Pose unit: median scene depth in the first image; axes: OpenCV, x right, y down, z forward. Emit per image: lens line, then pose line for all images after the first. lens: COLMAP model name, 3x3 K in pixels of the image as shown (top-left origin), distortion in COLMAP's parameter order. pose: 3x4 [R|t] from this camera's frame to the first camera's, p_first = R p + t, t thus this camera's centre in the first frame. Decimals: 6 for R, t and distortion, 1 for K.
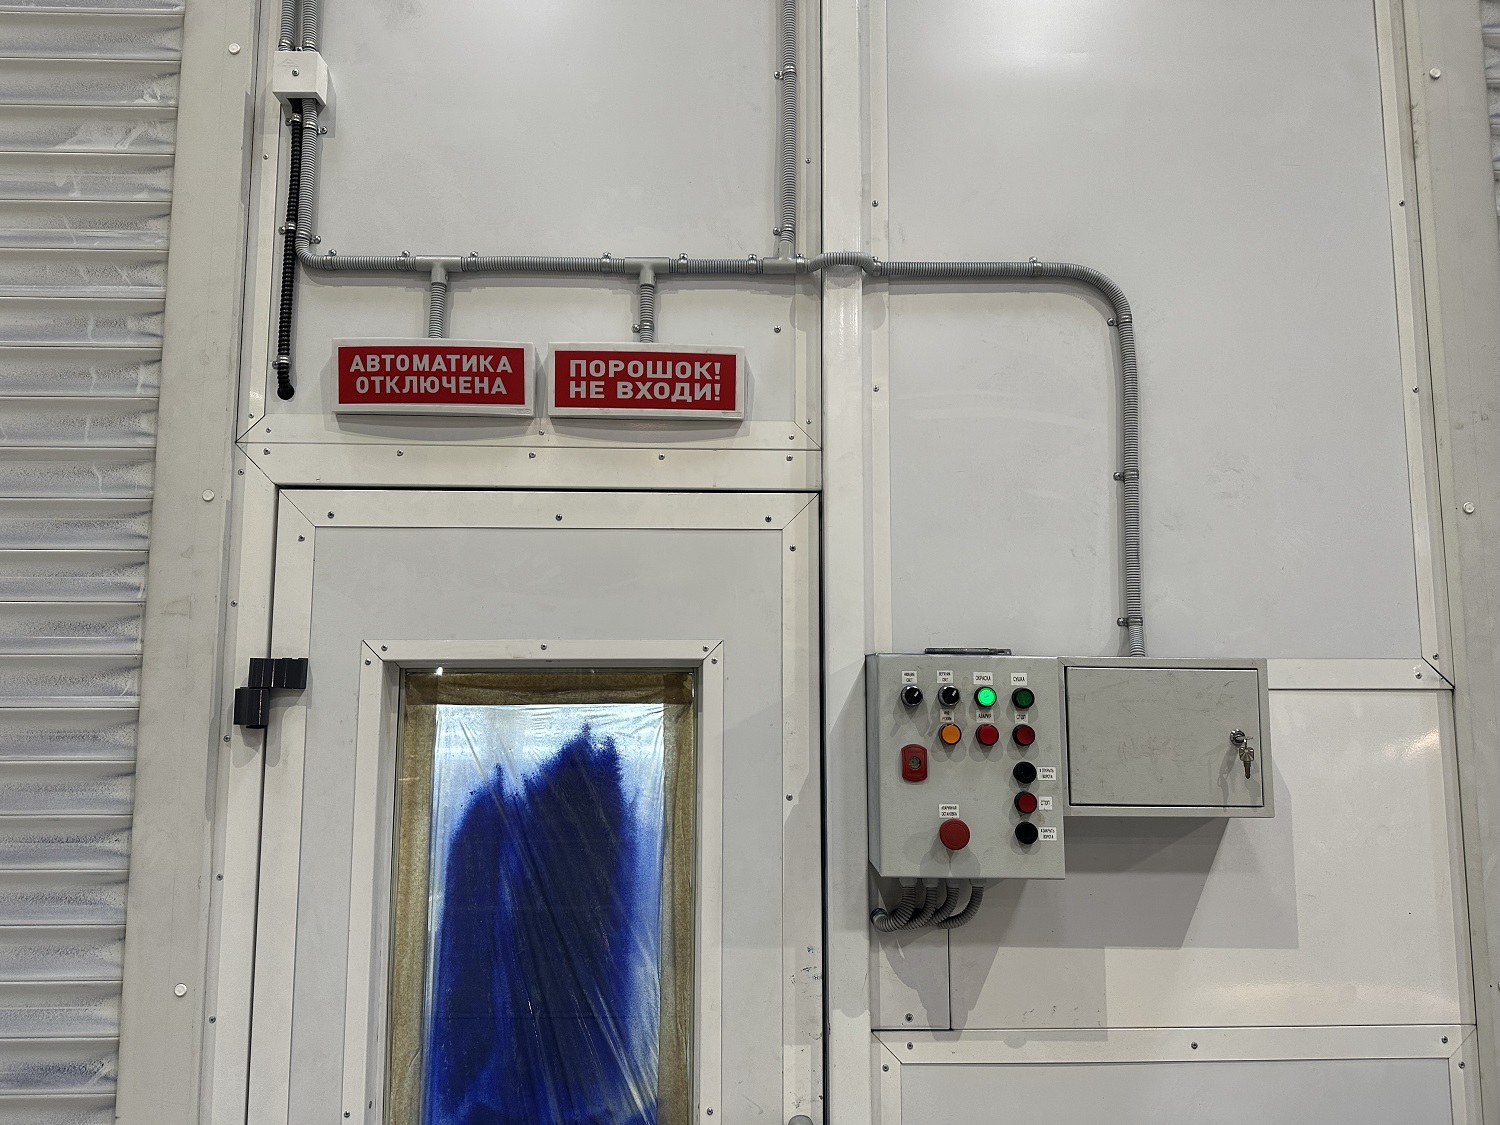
lens RADIAL K [[1176.5, 0, 770.8], [0, 1176.5, 506.6], [0, 0, 1]] dist [0.077094, -0.117093]
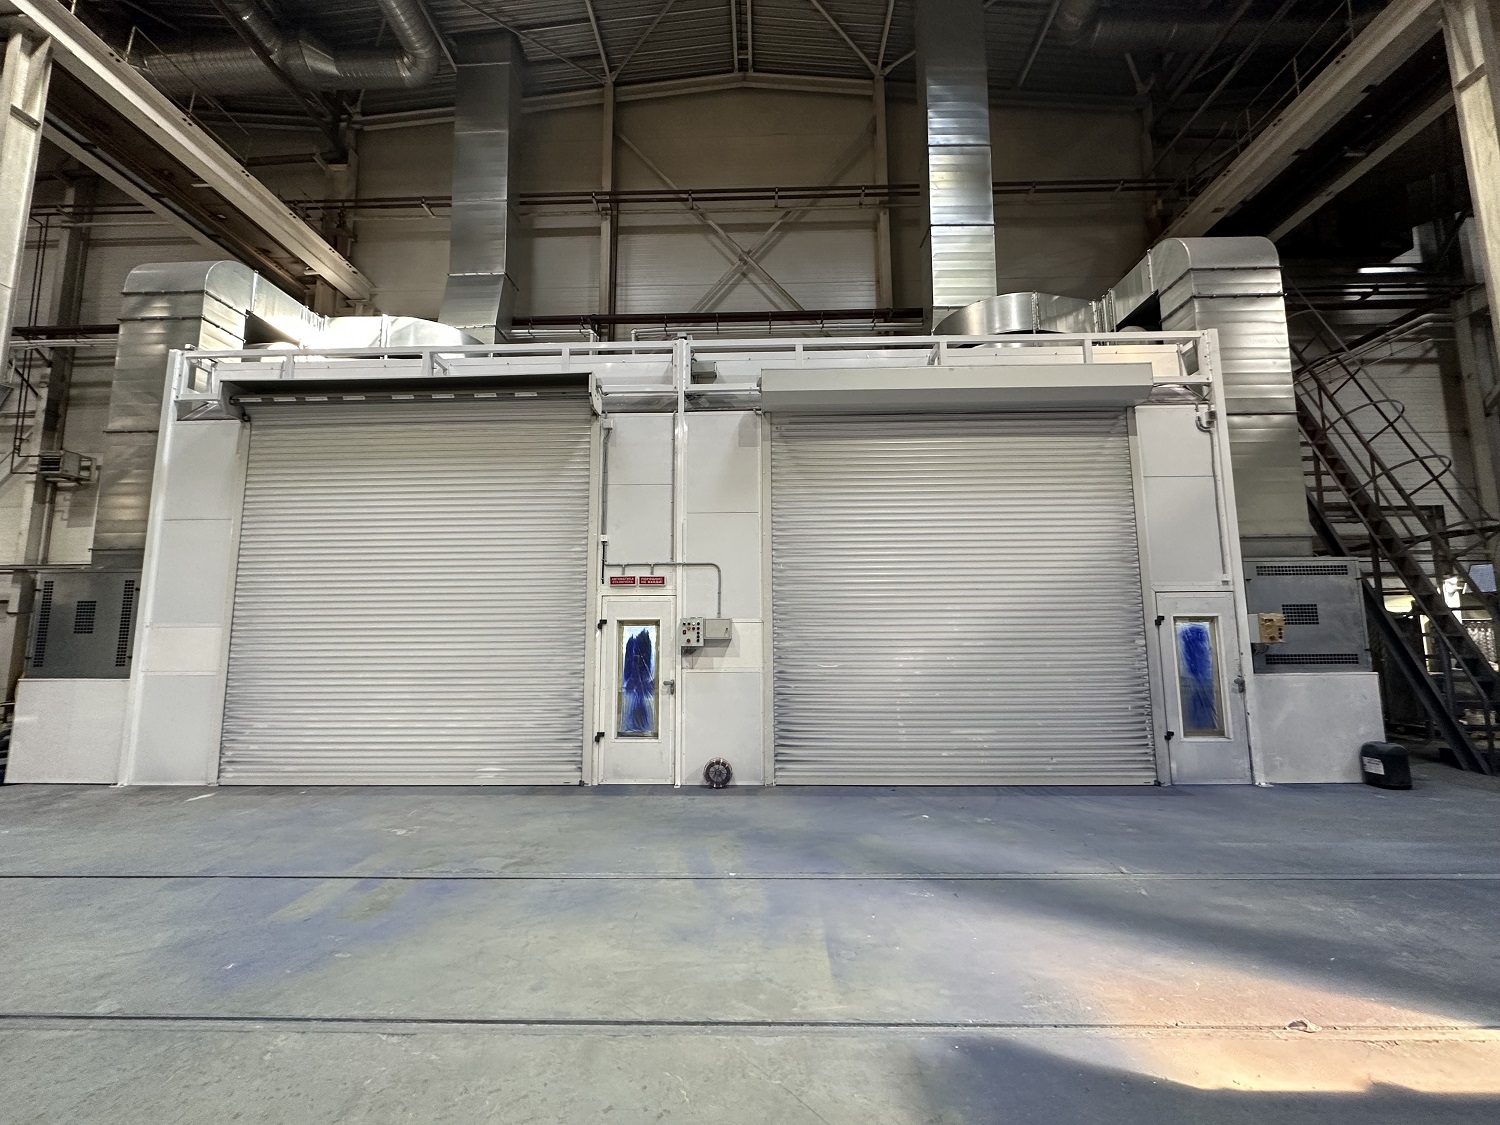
lens RADIAL K [[617.2, 0, 746.3], [0, 617.2, 551.6], [0, 0, 1]] dist [0.000422, -0.001225]
pose [[0.998965, -0.012584, -0.043702, 0.646678], [0.012357, 0.999909, -0.005454, -0.261728], [0.043767, 0.004908, 0.999030, -2.782024]]
